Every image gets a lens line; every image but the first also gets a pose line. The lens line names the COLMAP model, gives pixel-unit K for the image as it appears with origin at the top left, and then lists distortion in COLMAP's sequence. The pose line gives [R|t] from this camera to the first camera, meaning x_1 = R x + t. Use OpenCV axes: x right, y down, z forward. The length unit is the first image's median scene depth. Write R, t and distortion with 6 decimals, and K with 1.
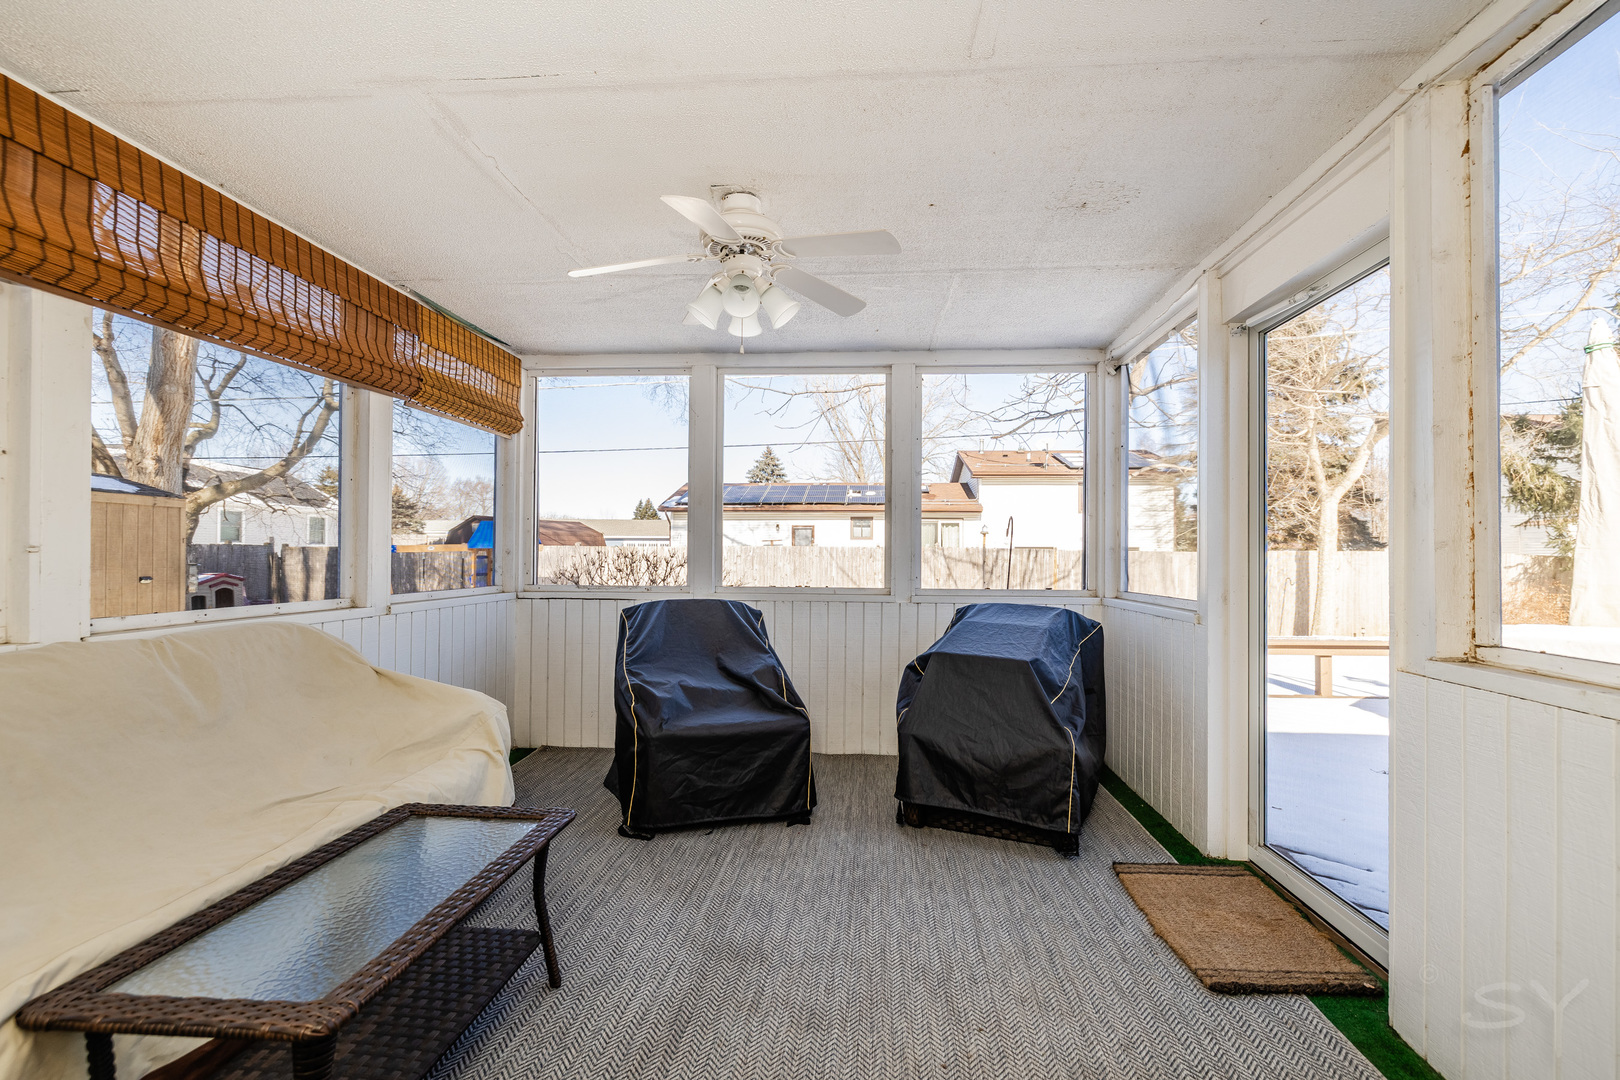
lens RADIAL K [[690.1, 0, 820.1], [0, 690.1, 545.8], [0, 0, 1]] dist [-0.000104, 0.000691]
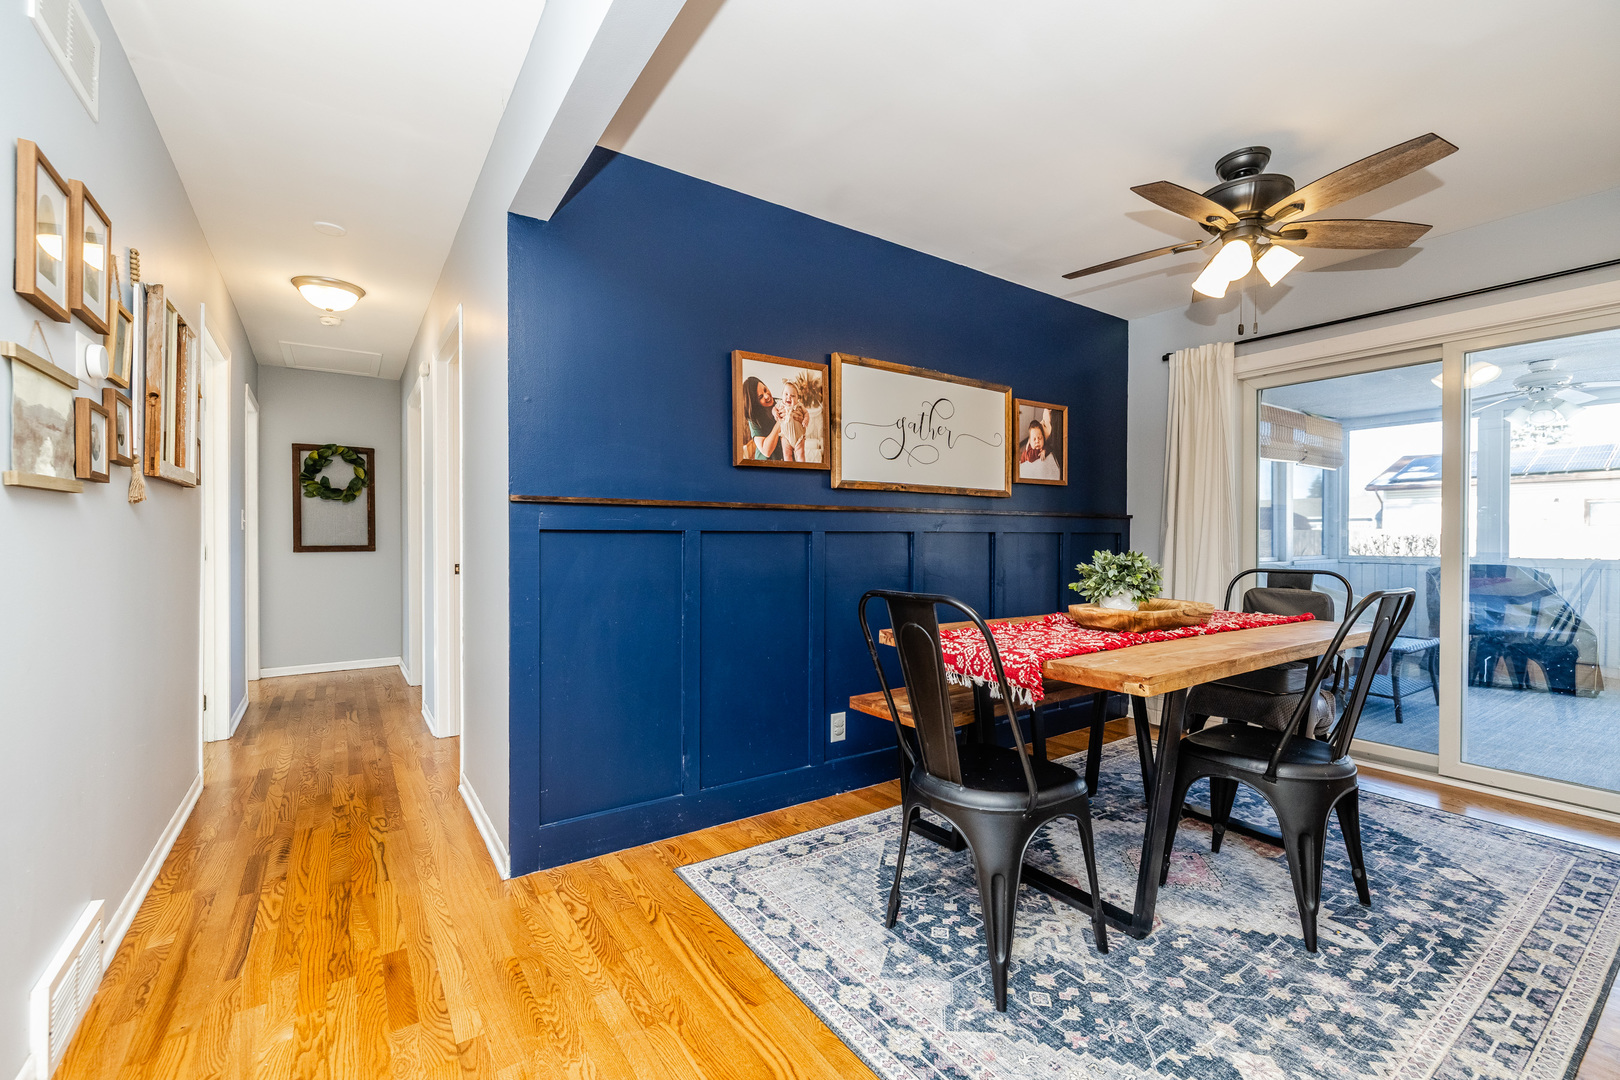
lens RADIAL K [[690.1, 0, 785.6], [0, 690.1, 540.6], [0, 0, 1]] dist [-0.000104, 0.000691]
pose [[0.622050, -0.004465, -0.782965, 0.008592], [0.016489, 0.999837, 0.007399, -0.002536], [0.782804, -0.017512, 0.622022, -0.195336]]
